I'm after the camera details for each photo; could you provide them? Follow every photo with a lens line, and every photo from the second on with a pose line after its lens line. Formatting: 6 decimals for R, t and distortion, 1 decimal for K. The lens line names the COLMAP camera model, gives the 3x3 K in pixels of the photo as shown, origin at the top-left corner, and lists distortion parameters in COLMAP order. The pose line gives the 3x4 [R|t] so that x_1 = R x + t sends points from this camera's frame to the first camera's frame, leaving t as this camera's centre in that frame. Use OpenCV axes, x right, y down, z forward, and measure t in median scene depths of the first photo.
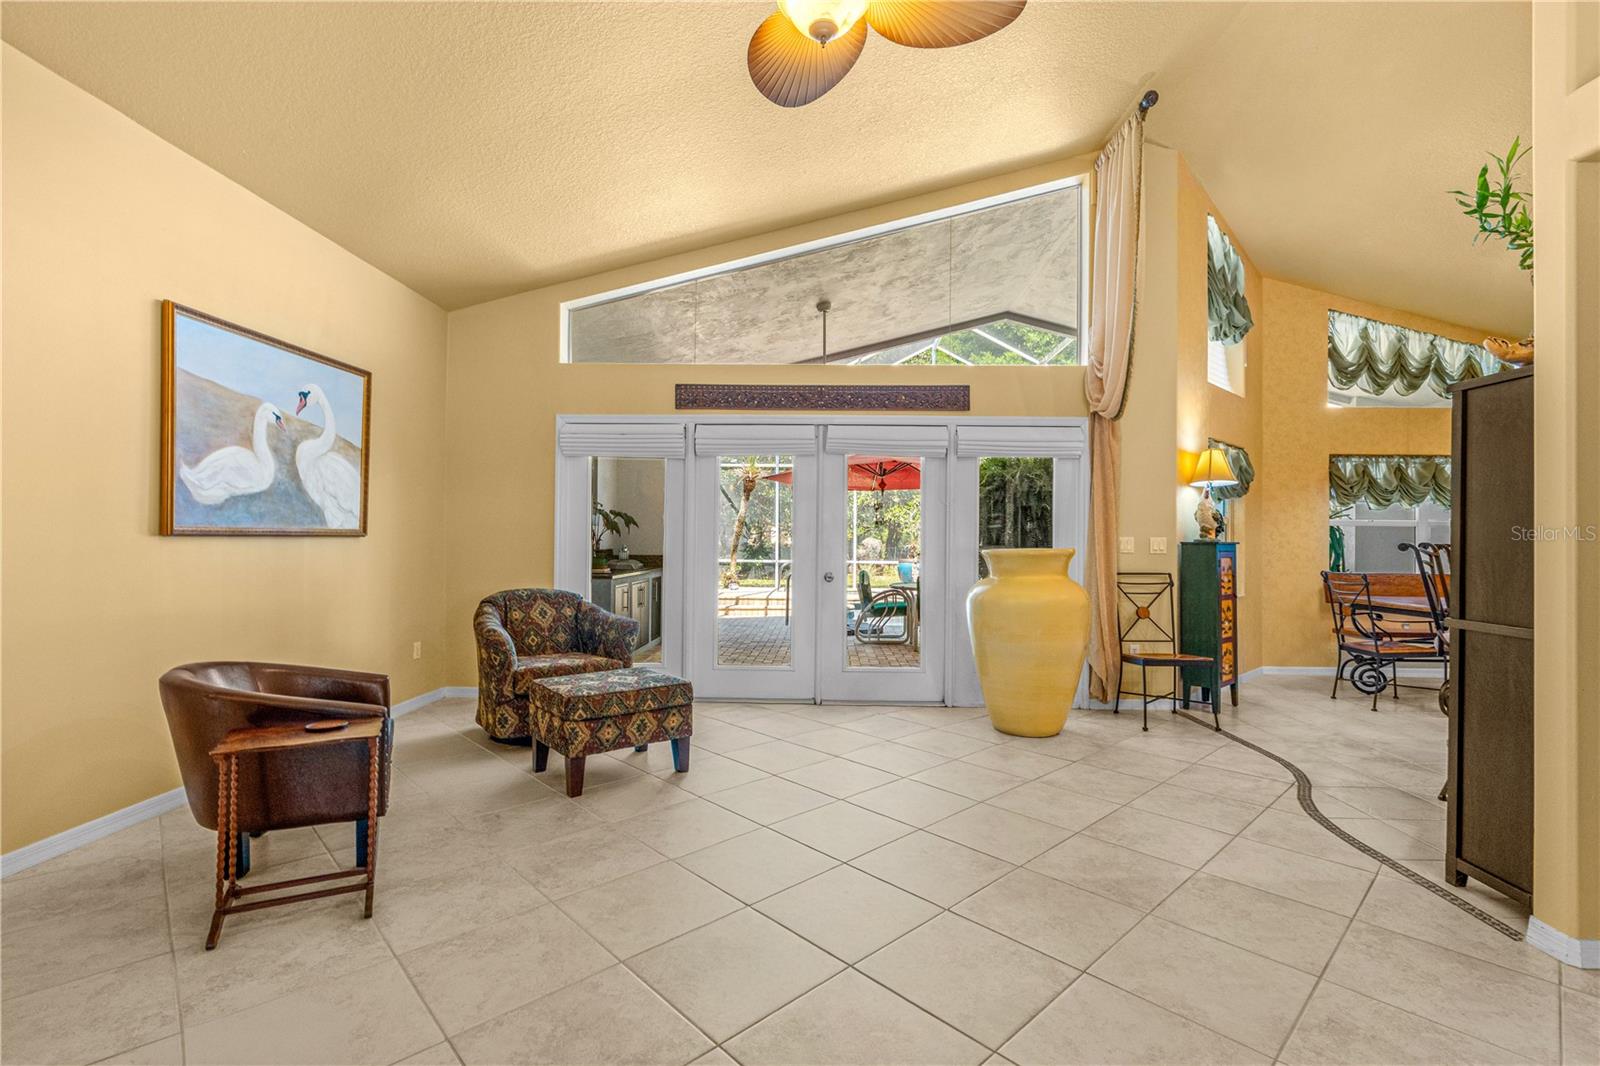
lens RADIAL K [[713.8, 0, 805.3], [0, 713.8, 531.9], [0, 0, 1]] dist [-0.000384, 0.000683]
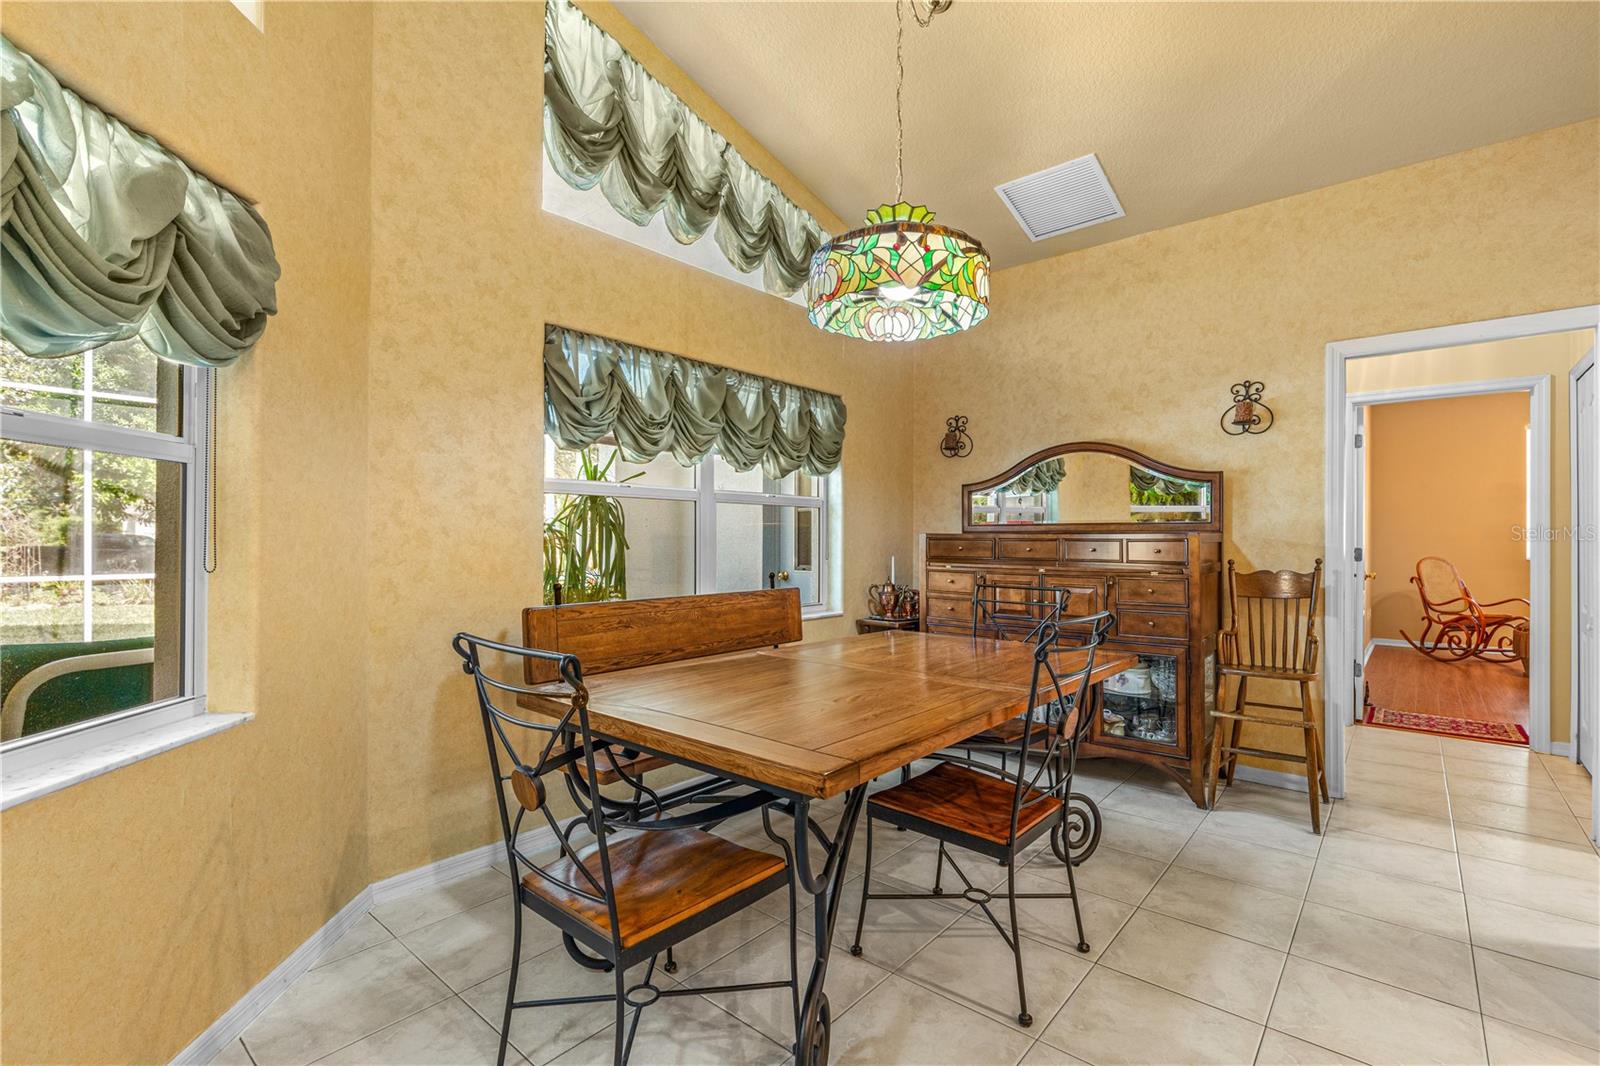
lens RADIAL K [[710.3, 0, 815.2], [0, 710.3, 531.7], [0, 0, 1]] dist [-0.001618, 0.000157]
pose [[0.620524, -0.000505, 0.784187, 0.655189], [-0.007738, 0.999947, 0.006766, 0.014338], [-0.784149, -0.010266, 0.620487, 0.796136]]
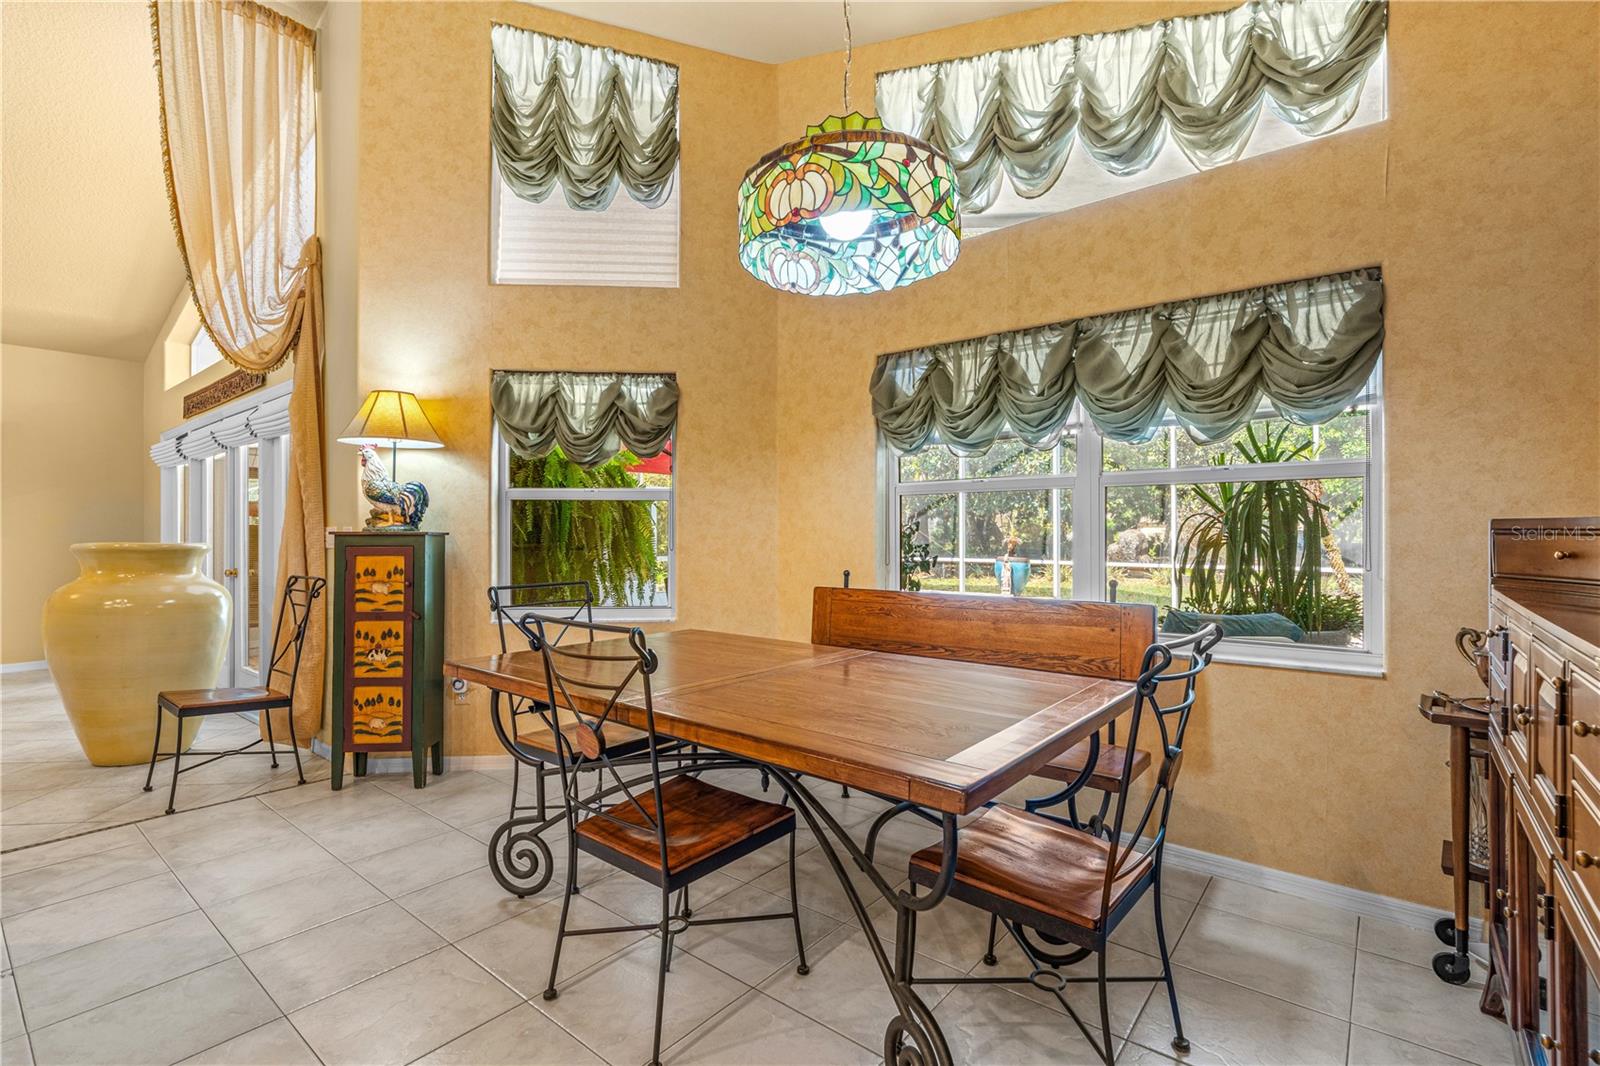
lens RADIAL K [[729.4, 0, 795.6], [0, 729.4, 529.2], [0, 0, 1]] dist [-0.004971, 0.000172]
pose [[0.795694, -0.015024, -0.605512, 1.303742], [0.016125, 0.999863, -0.003618, 0.021292], [0.605484, -0.006885, 0.795828, 0.712650]]
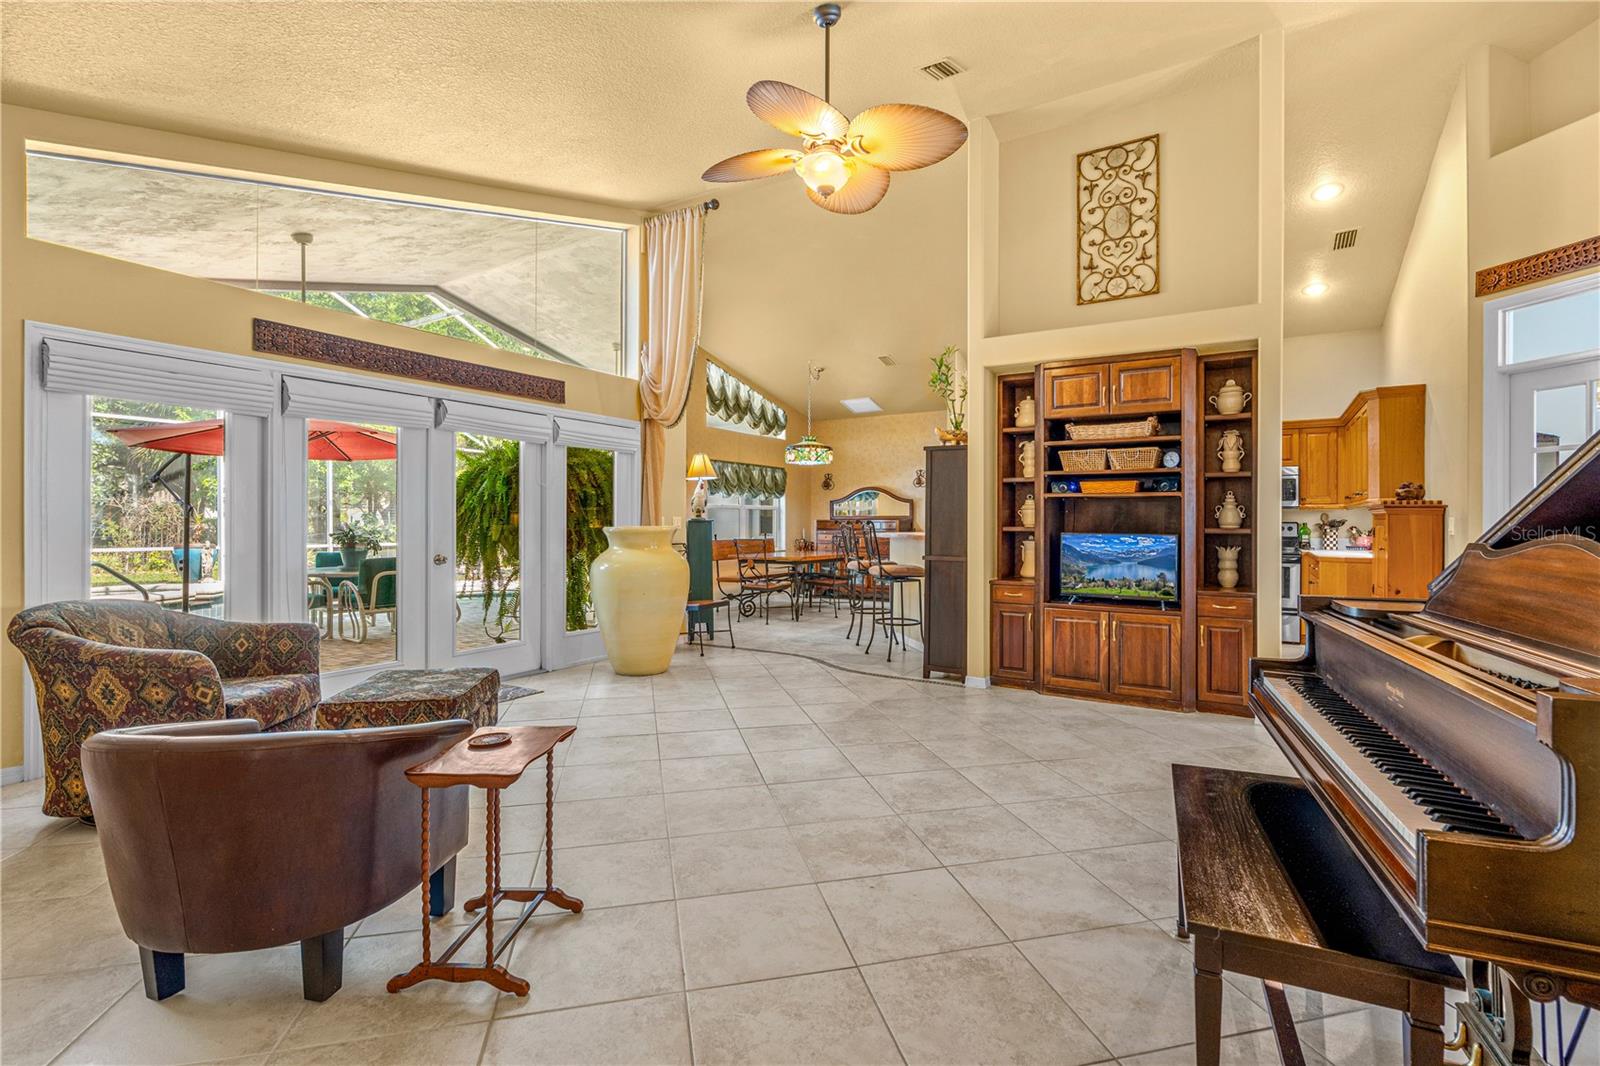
lens RADIAL K [[723.3, 0, 798.6], [0, 723.3, 521.9], [0, 0, 1]] dist [-0.002609, -0.000199]
pose [[0.514579, -0.008691, 0.857399, -0.567049], [-0.006775, 0.999876, 0.014201, -0.003926], [-0.857416, -0.013116, 0.514456, 0.102215]]
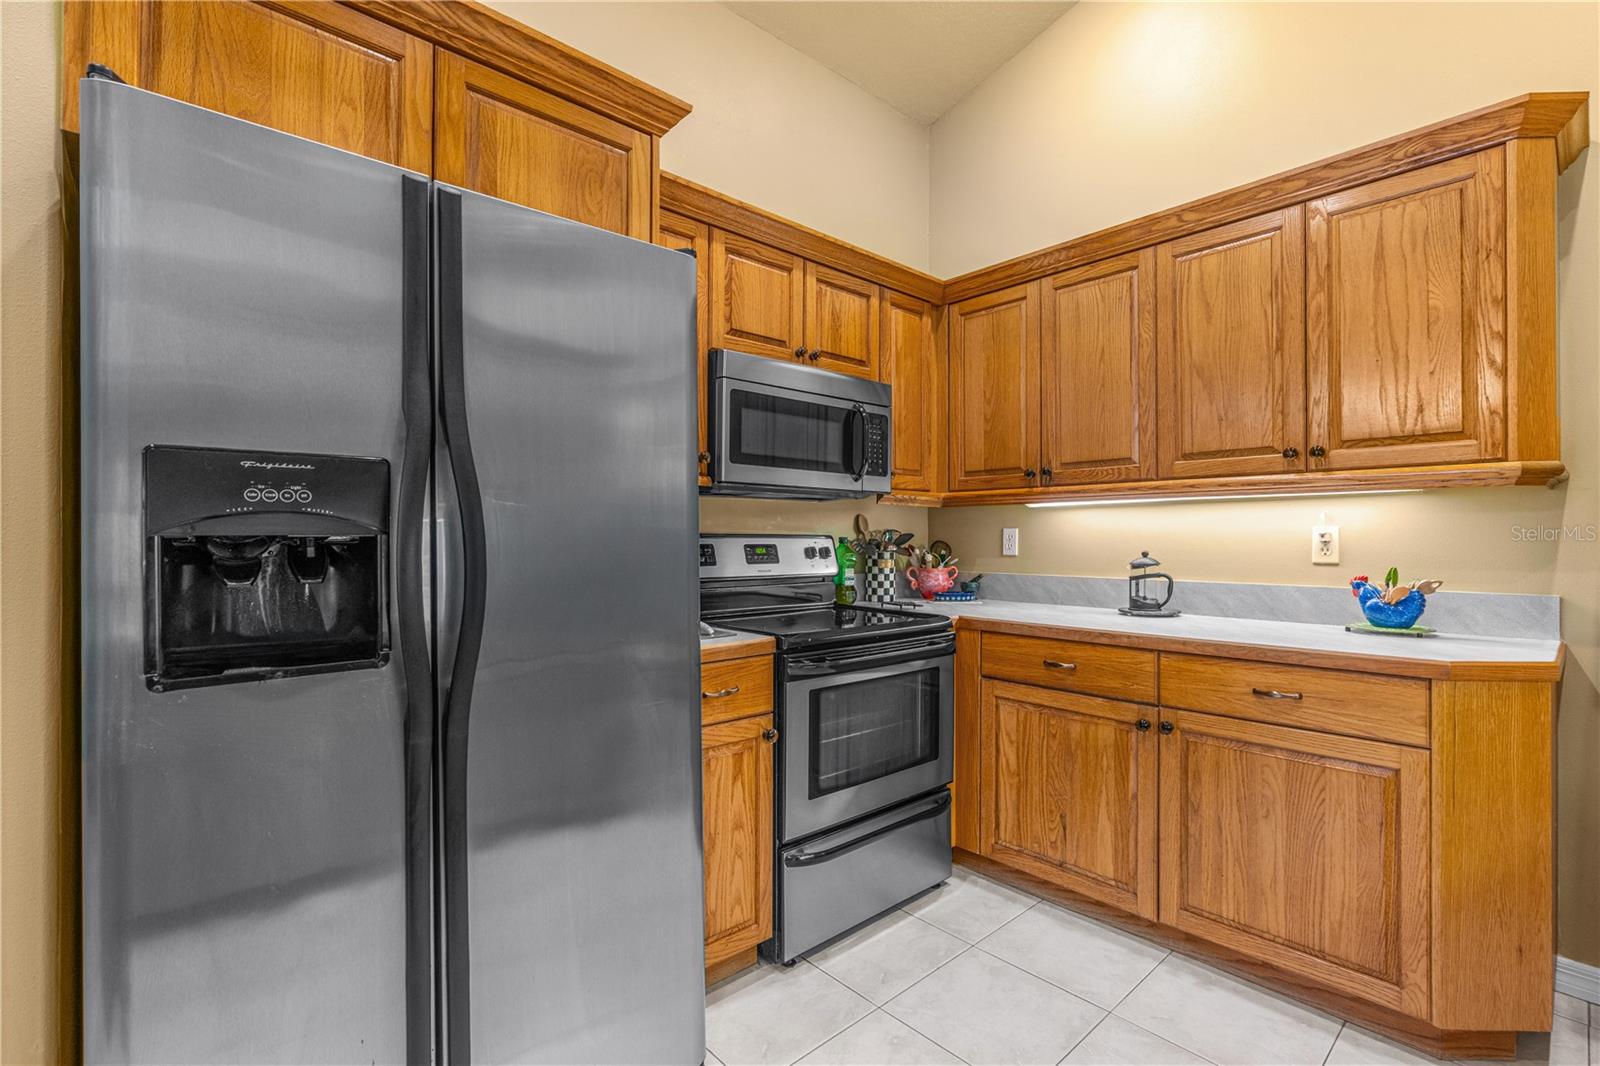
lens RADIAL K [[733.1, 0, 800.0], [0, 733.1, 533.0], [0, 0, 1]] dist [-0.002720, -0.000044]
pose [[-0.698358, -0.006252, 0.715721, 0.802669], [-0.014322, 0.999884, -0.005240, 0.012102], [-0.715605, -0.013910, -0.698367, 0.404978]]
